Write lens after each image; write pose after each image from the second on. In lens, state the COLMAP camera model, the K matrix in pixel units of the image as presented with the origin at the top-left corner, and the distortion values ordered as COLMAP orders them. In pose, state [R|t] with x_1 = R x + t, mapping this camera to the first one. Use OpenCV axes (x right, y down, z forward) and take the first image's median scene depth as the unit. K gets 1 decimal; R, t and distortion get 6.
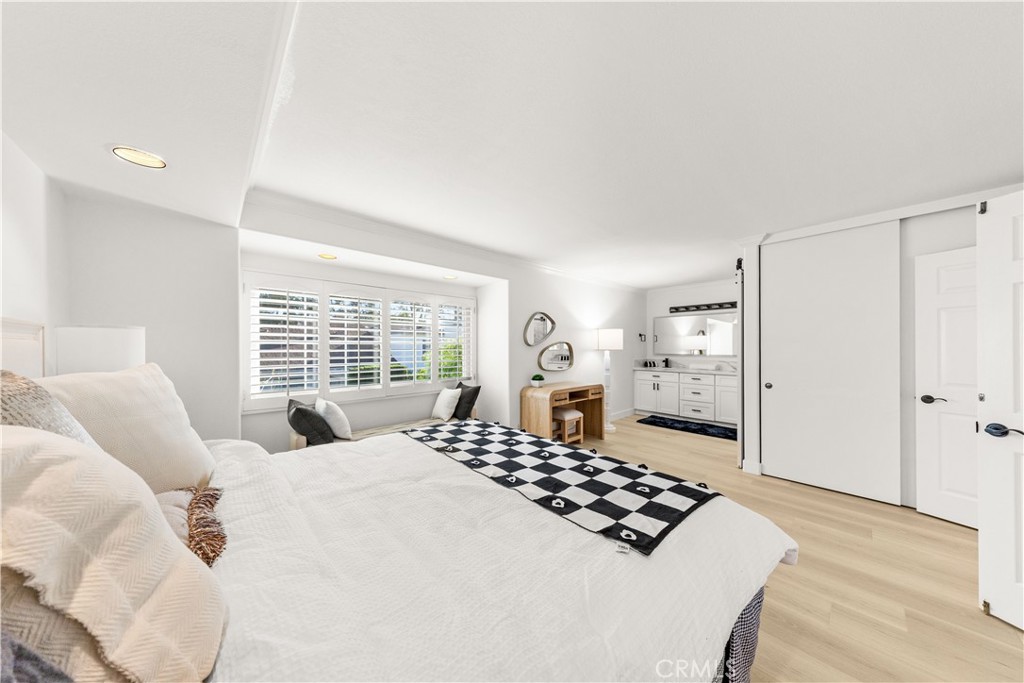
lens RADIAL K [[314.6, 0, 511.2], [0, 314.6, 347.9], [0, 0, 1]] dist [0.000687, 0.000038]
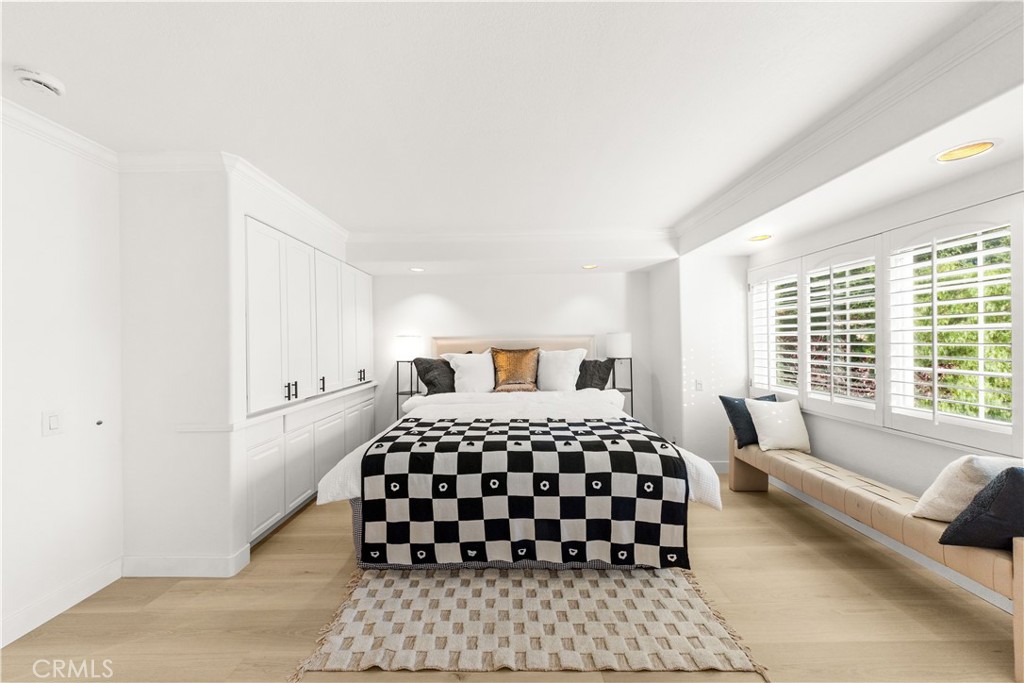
lens RADIAL K [[355.8, 0, 510.8], [0, 355.8, 344.1], [0, 0, 1]] dist [0.000172, -0.000326]
pose [[-0.676141, 0.015371, -0.736612, 0.381637], [0.017307, 0.999838, 0.004977, -0.004510], [0.736569, -0.009383, -0.676297, 0.705911]]
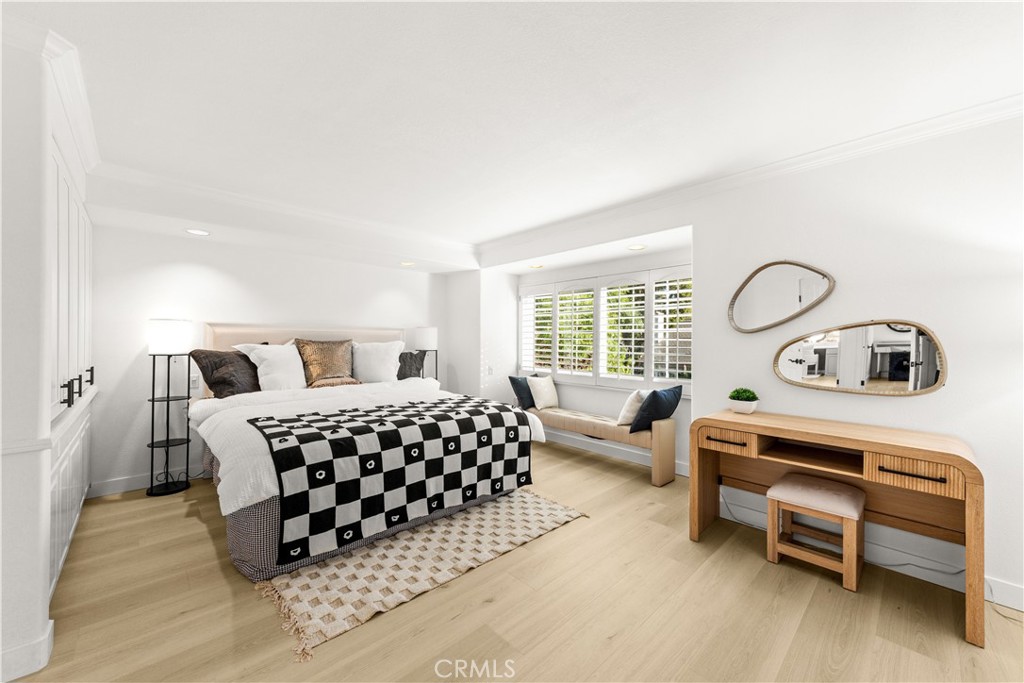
lens RADIAL K [[386.9, 0, 512.0], [0, 386.9, 341.5], [0, 0, 1]] dist [-0.002569, -0.000419]
pose [[0.015368, 0.010002, -0.999832, 0.614314], [-0.003551, 0.999944, 0.009949, 0.003497], [0.999876, 0.003397, 0.015403, 0.535749]]
